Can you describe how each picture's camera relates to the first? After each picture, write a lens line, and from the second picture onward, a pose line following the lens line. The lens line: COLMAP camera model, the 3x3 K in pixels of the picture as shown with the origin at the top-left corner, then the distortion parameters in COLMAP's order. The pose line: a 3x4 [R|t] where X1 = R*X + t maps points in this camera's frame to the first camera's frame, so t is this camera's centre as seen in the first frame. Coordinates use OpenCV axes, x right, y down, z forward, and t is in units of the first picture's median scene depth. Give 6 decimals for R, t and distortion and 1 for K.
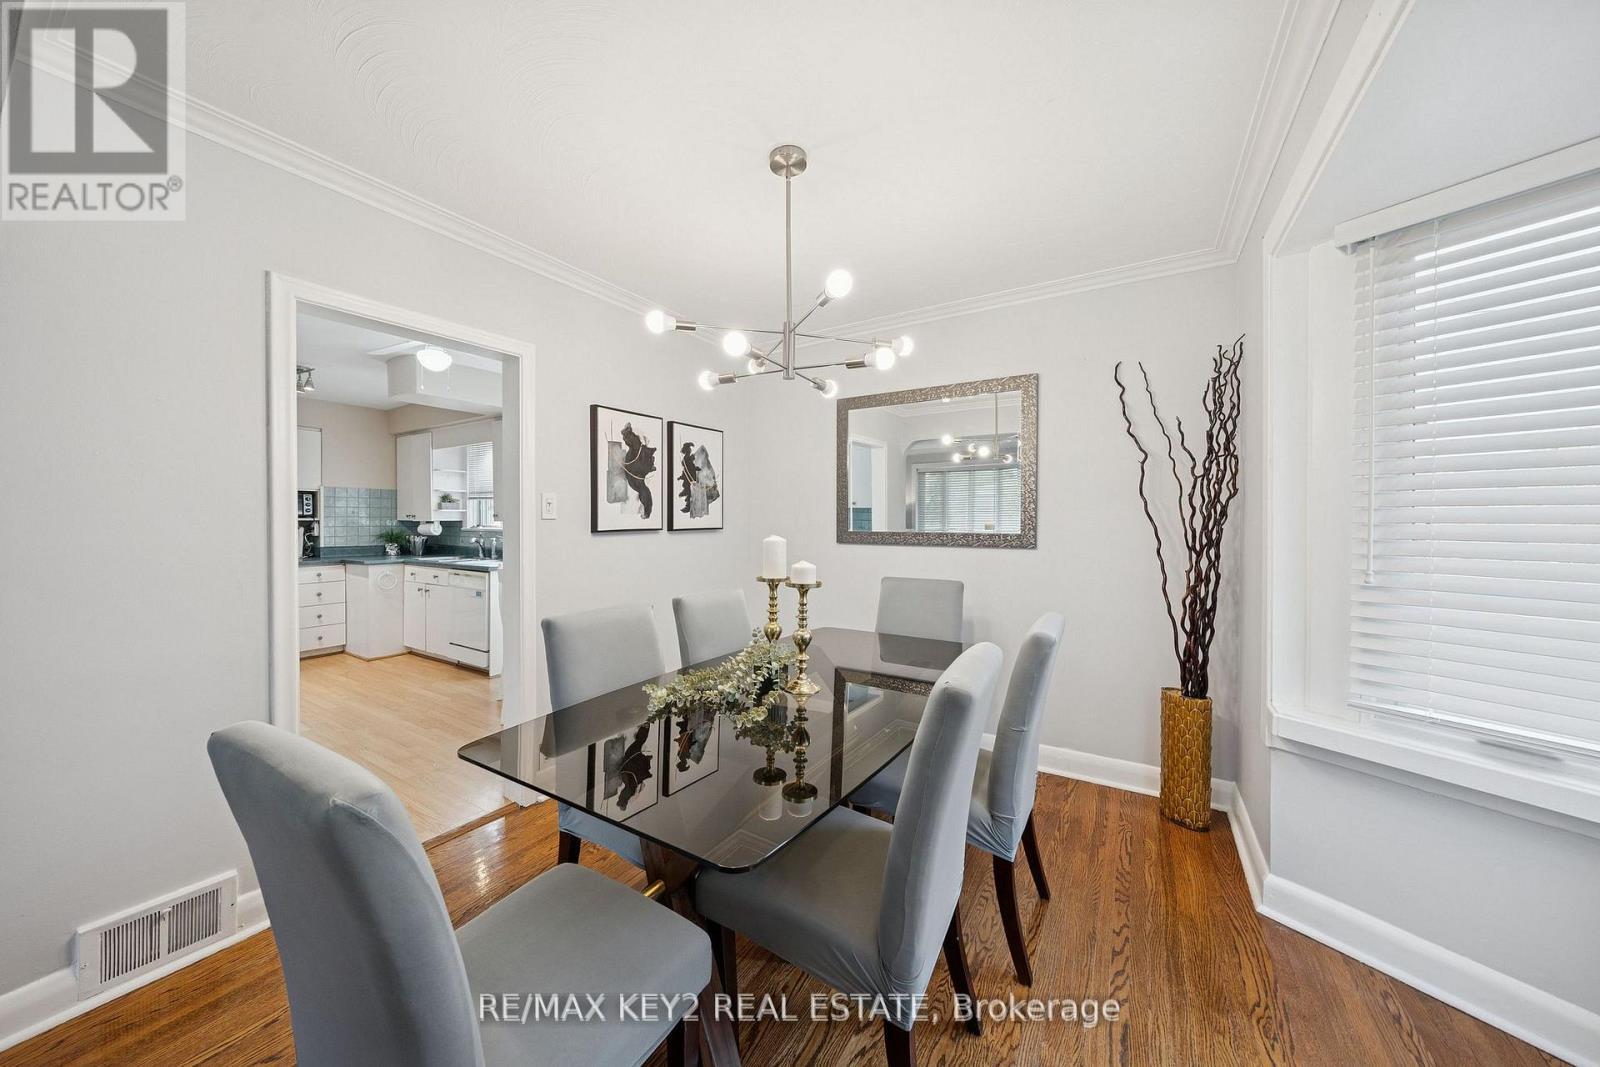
lens RADIAL K [[554.3, 0, 790.4], [0, 554.3, 528.0], [0, 0, 1]] dist [-0.000747, -0.000052]
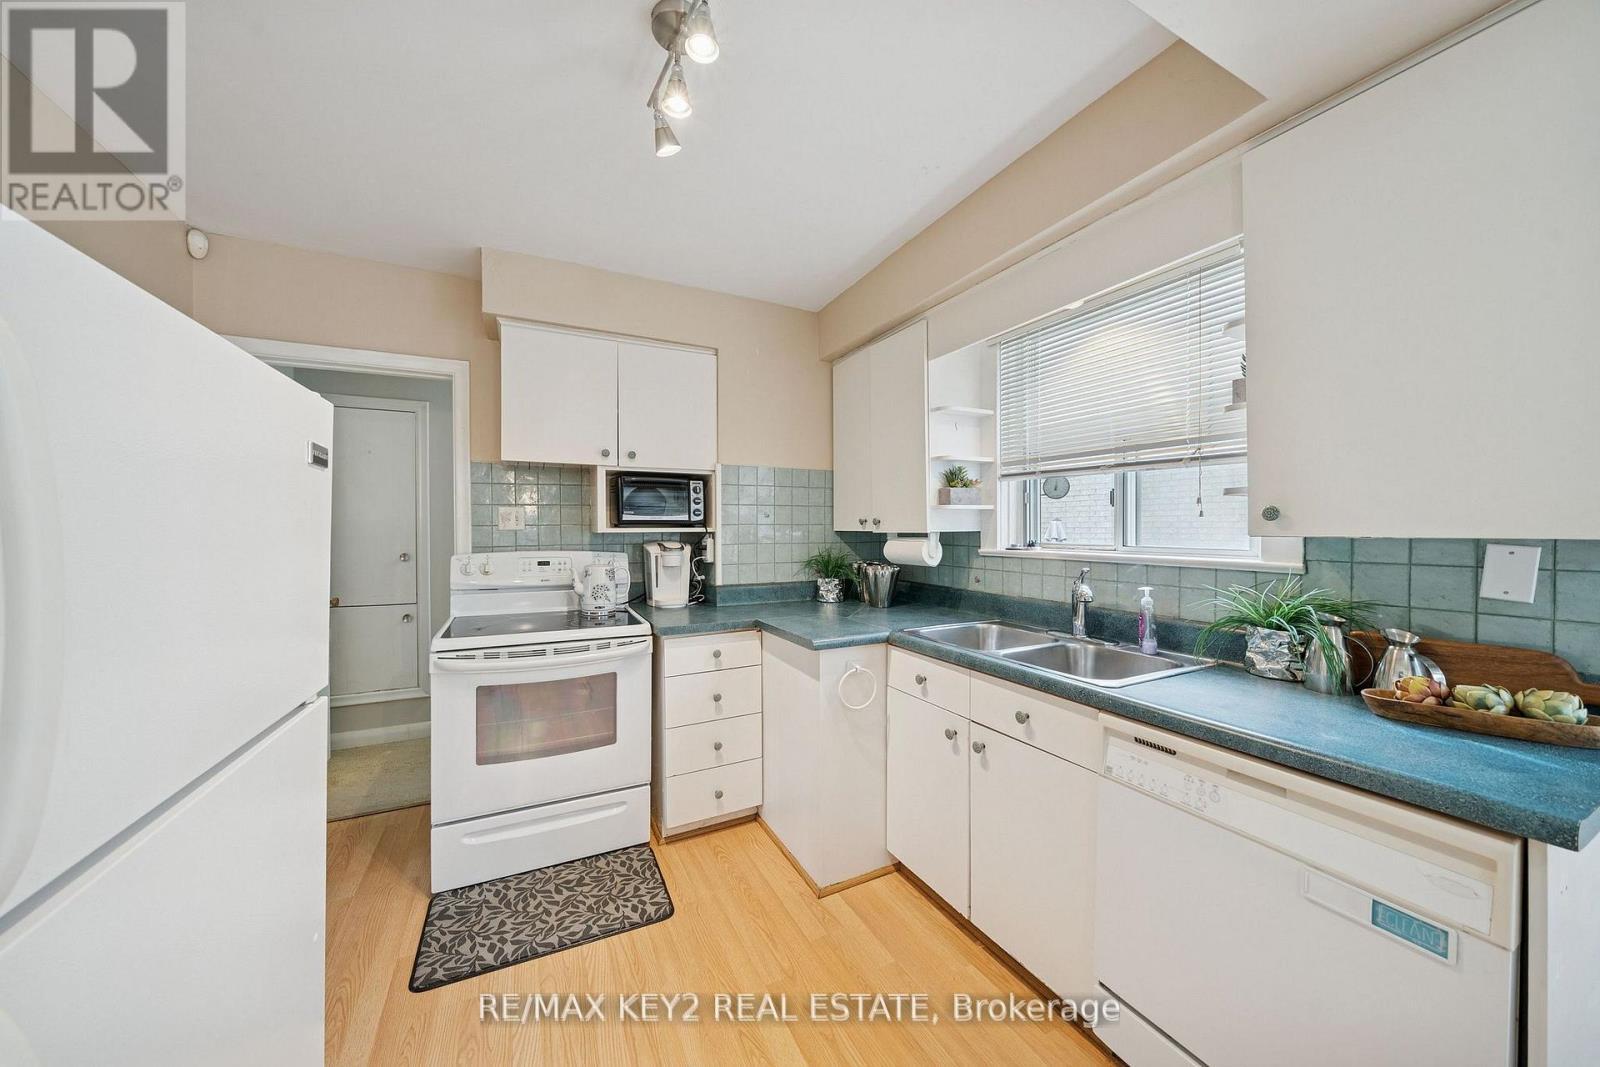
lens RADIAL K [[554.3, 0, 790.4], [0, 554.3, 528.0], [0, 0, 1]] dist [-0.000747, -0.000052]
pose [[0.858627, -0.004754, -0.512580, -0.517870], [-0.000261, 0.999953, -0.009712, -0.012099], [0.512602, 0.008473, 0.858585, 0.585962]]
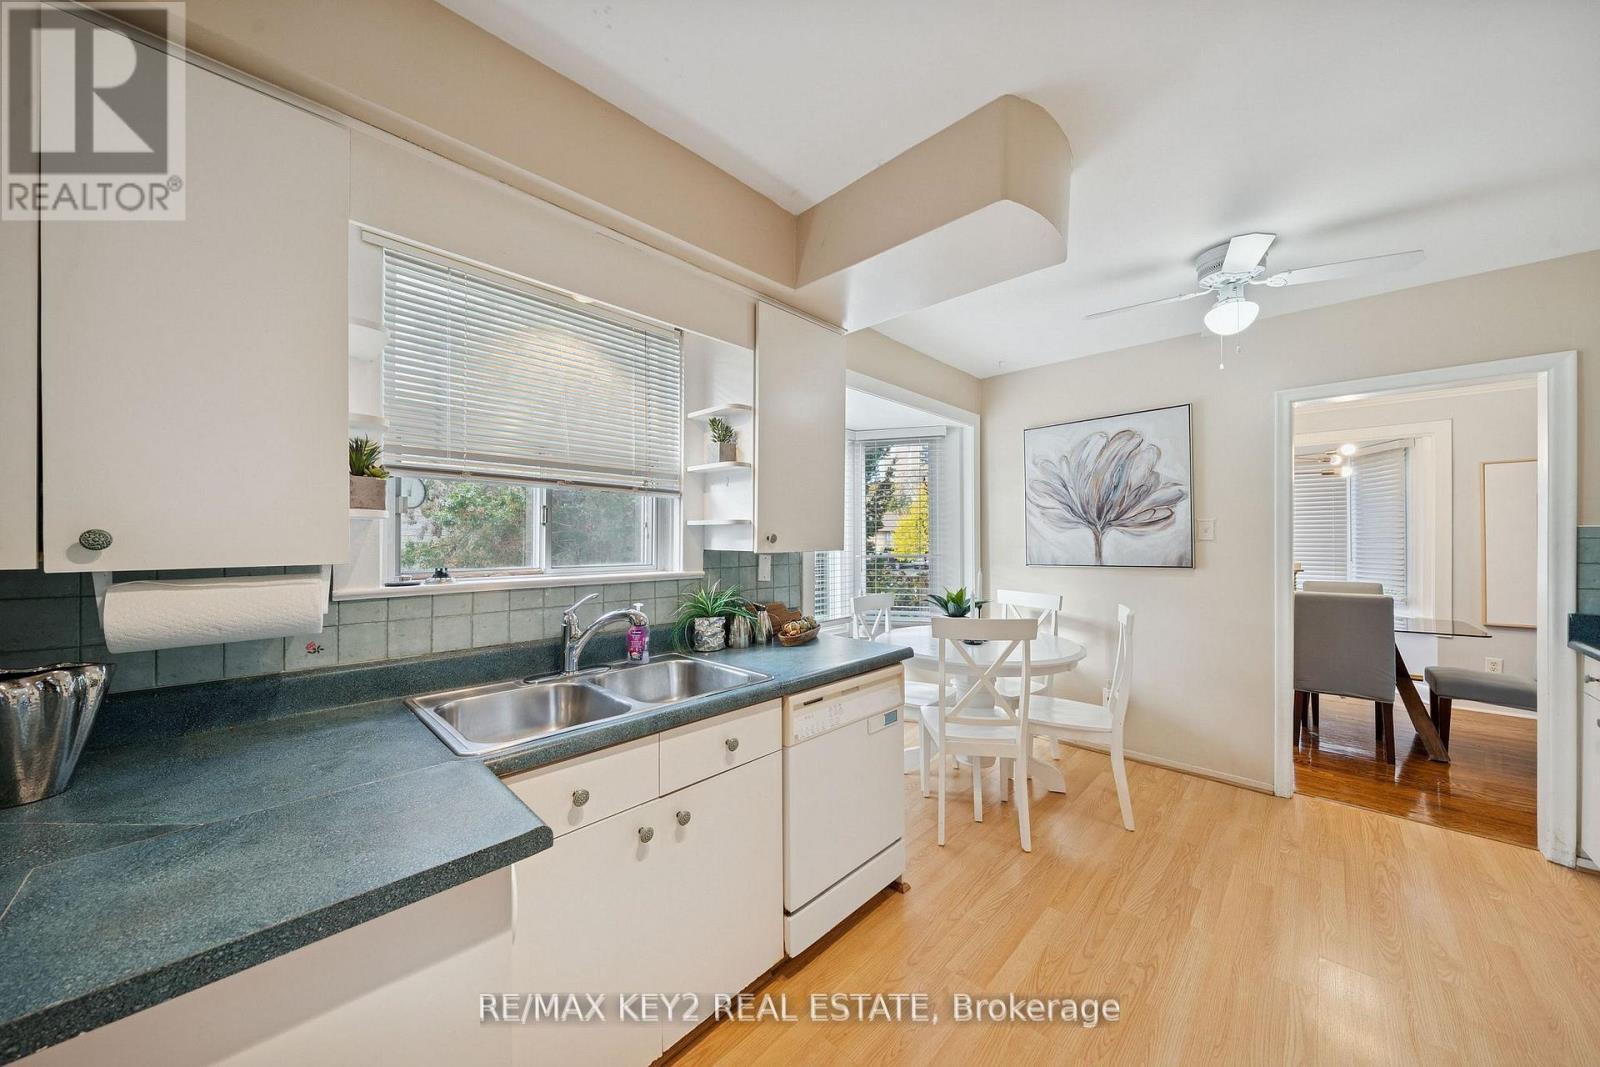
lens RADIAL K [[549.4, 0, 800.0], [0, 549.4, 533.5], [0, 0, 1]] dist [-0.001784, -0.000228]
pose [[0.192087, 0.006409, 0.981357, -0.807574], [0.010523, 0.999908, -0.008590, -0.020283], [-0.981321, 0.011977, 0.192002, 0.790563]]
